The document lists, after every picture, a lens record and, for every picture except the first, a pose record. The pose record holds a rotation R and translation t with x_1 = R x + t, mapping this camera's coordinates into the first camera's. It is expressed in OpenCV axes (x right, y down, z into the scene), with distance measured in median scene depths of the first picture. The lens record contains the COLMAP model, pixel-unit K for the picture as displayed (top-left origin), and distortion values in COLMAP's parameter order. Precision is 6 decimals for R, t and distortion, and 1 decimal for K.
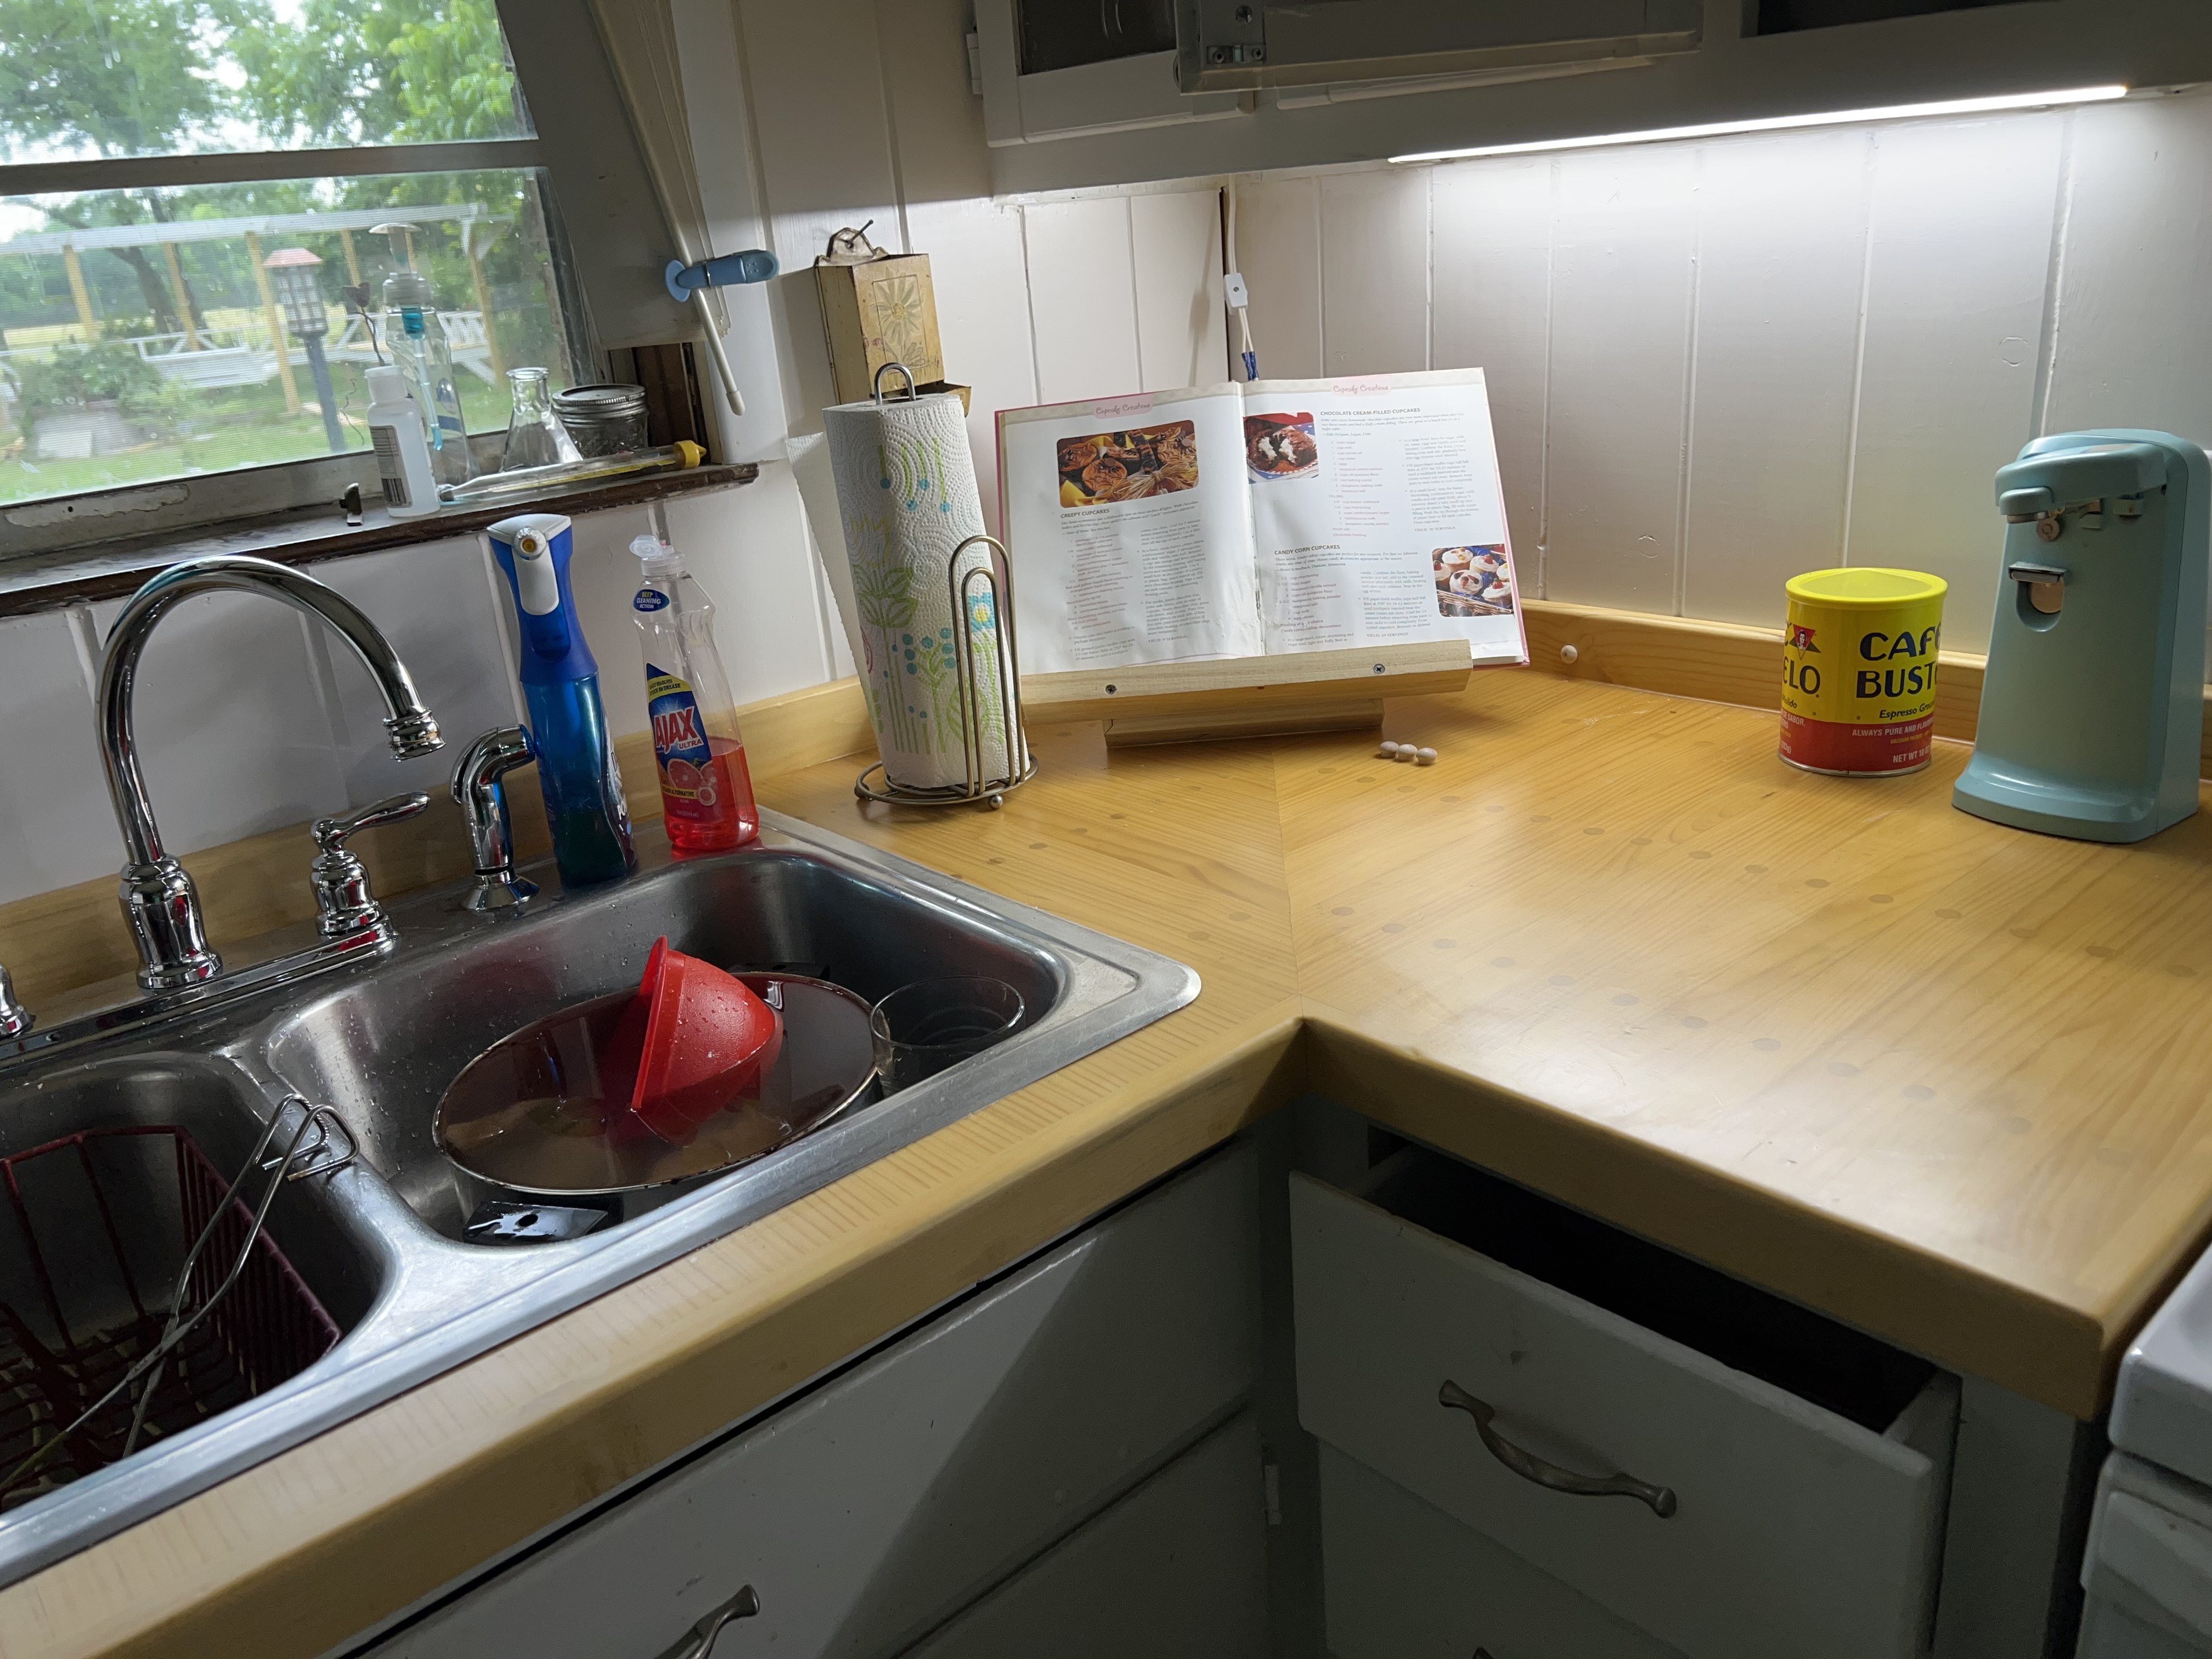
lens RADIAL K [[1664.0, 0, 1123.6], [0, 1664.0, 820.0], [0, 0, 1]] dist [0.018750, -0.009748]
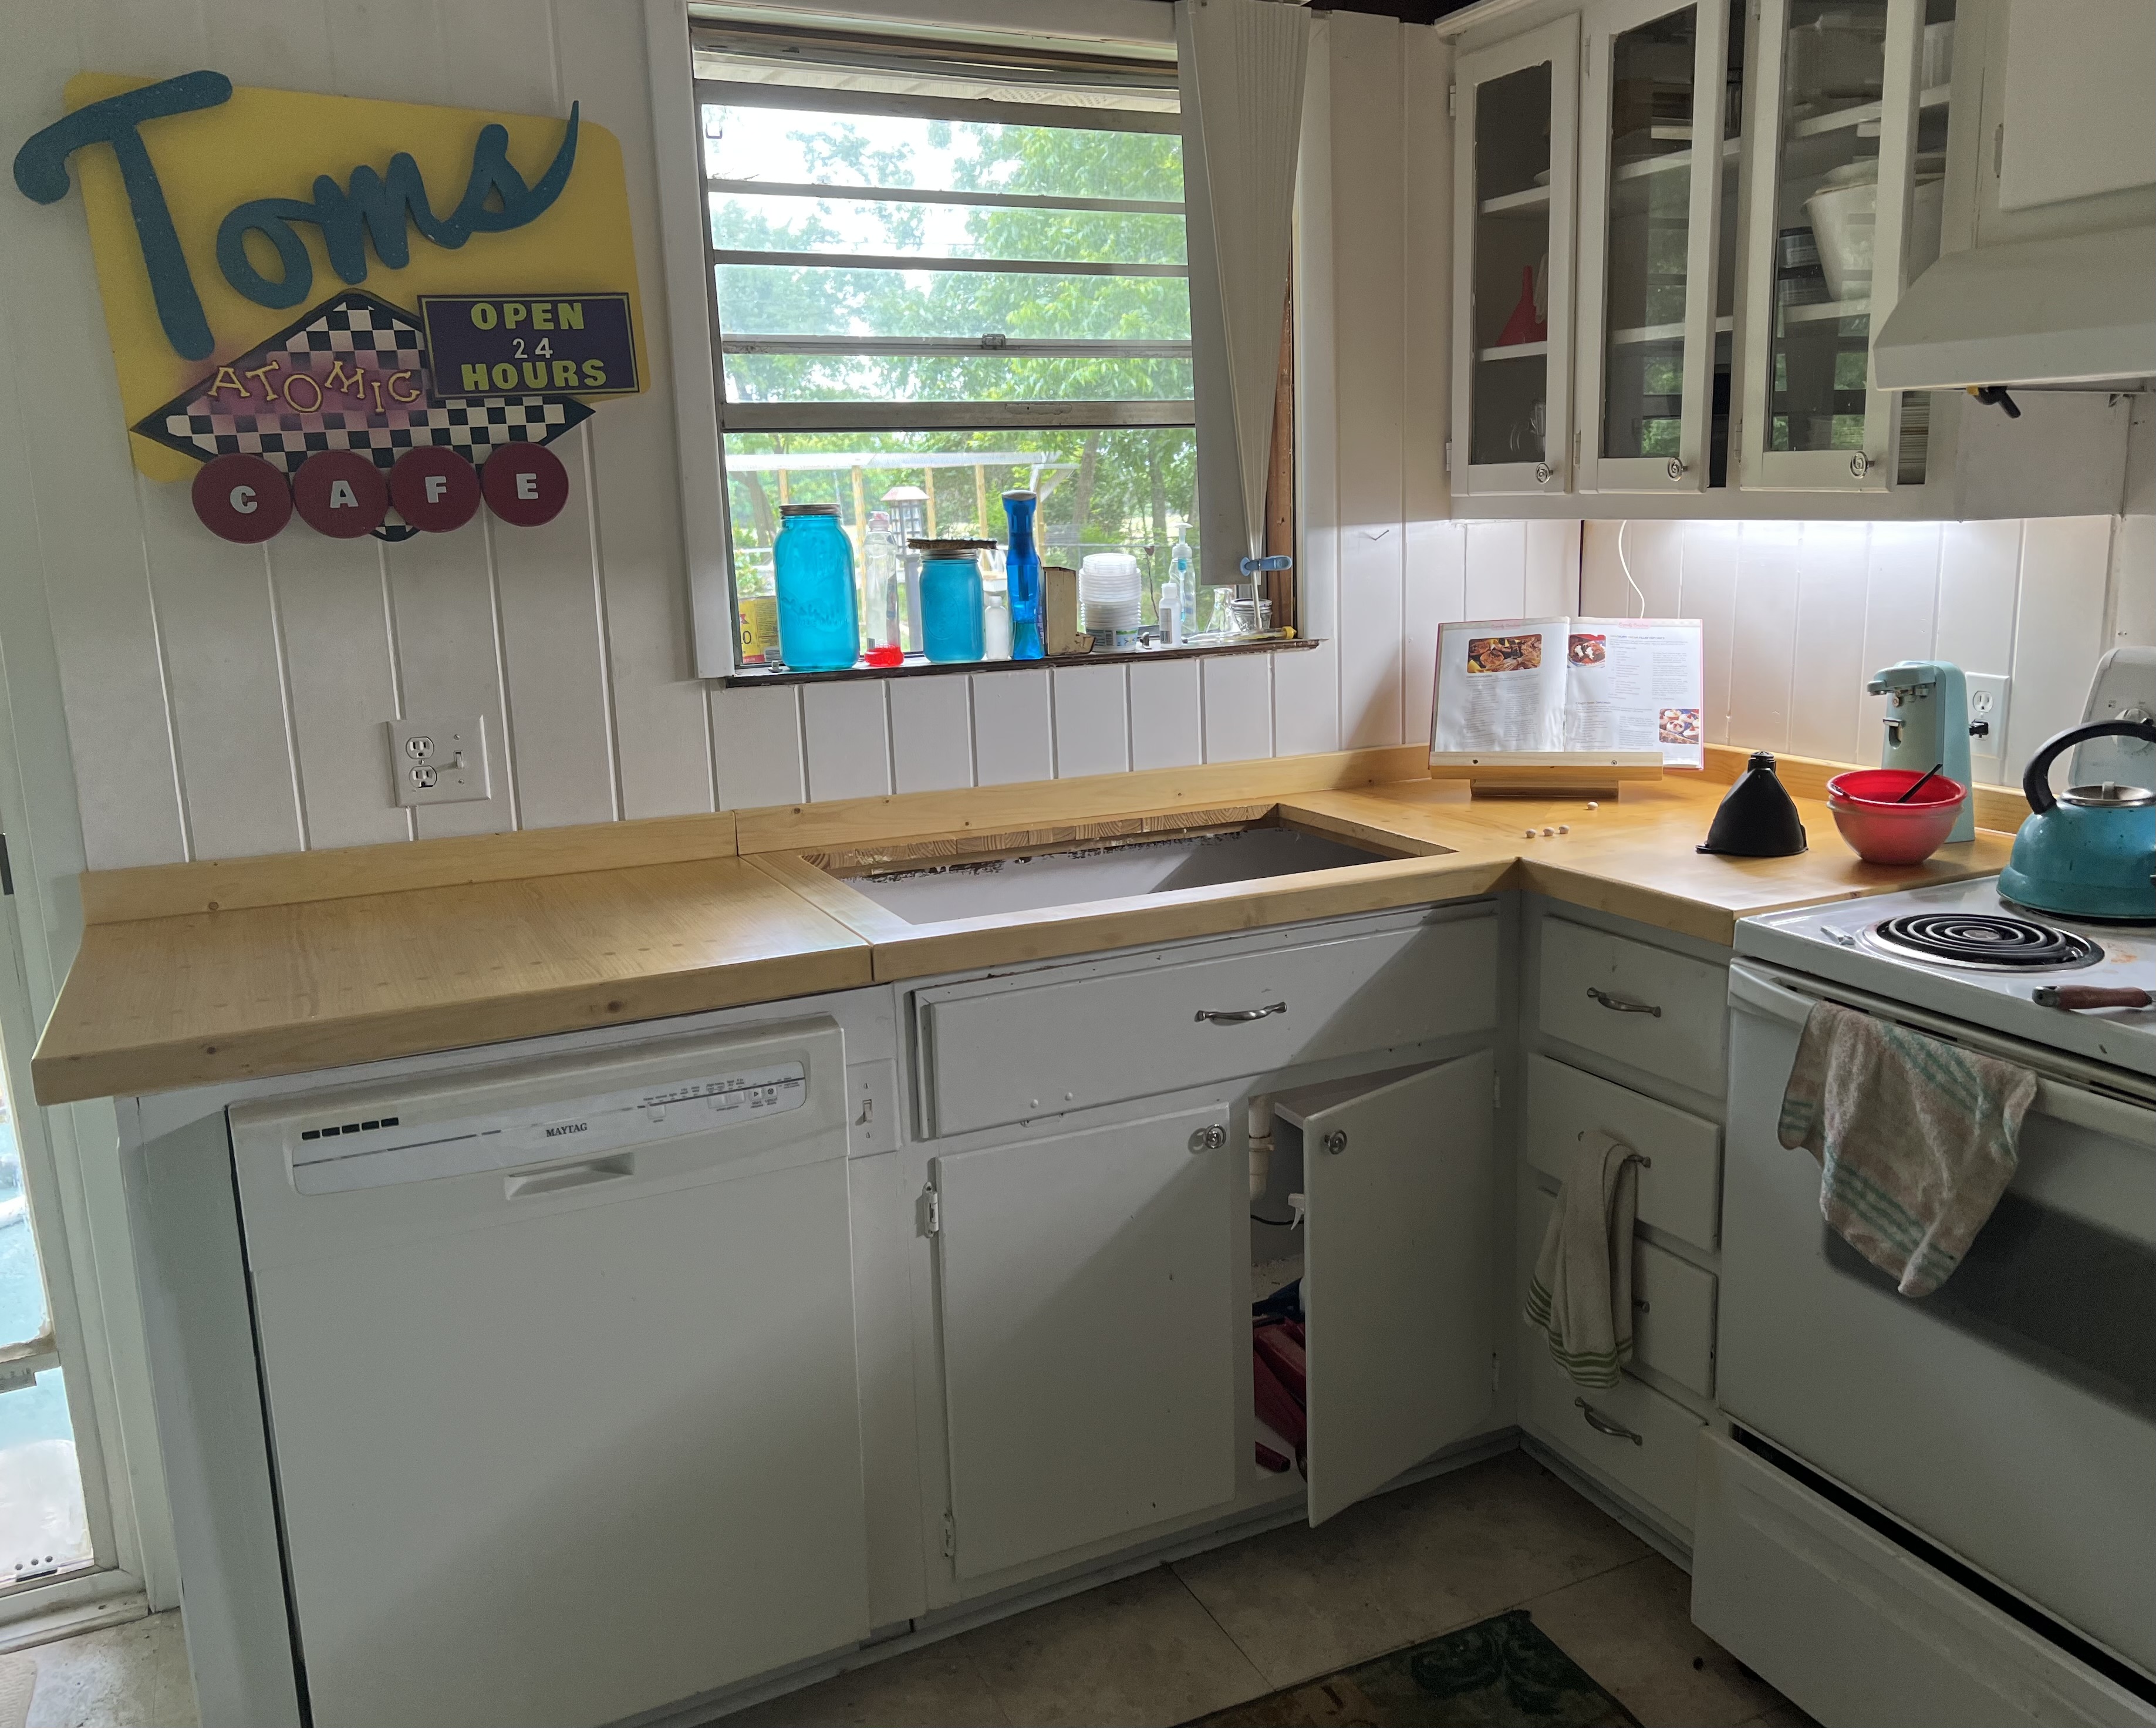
lens RADIAL K [[1782.2, 0, 1080.4], [0, 1782.2, 872.2], [0, 0, 1]] dist [-0.088110, -0.001234]
pose [[0.948150, 0.102800, -0.300738, 0.183407], [-0.137531, 0.985772, -0.096637, 0.311196], [0.286525, 0.132987, 0.948798, -1.090436]]
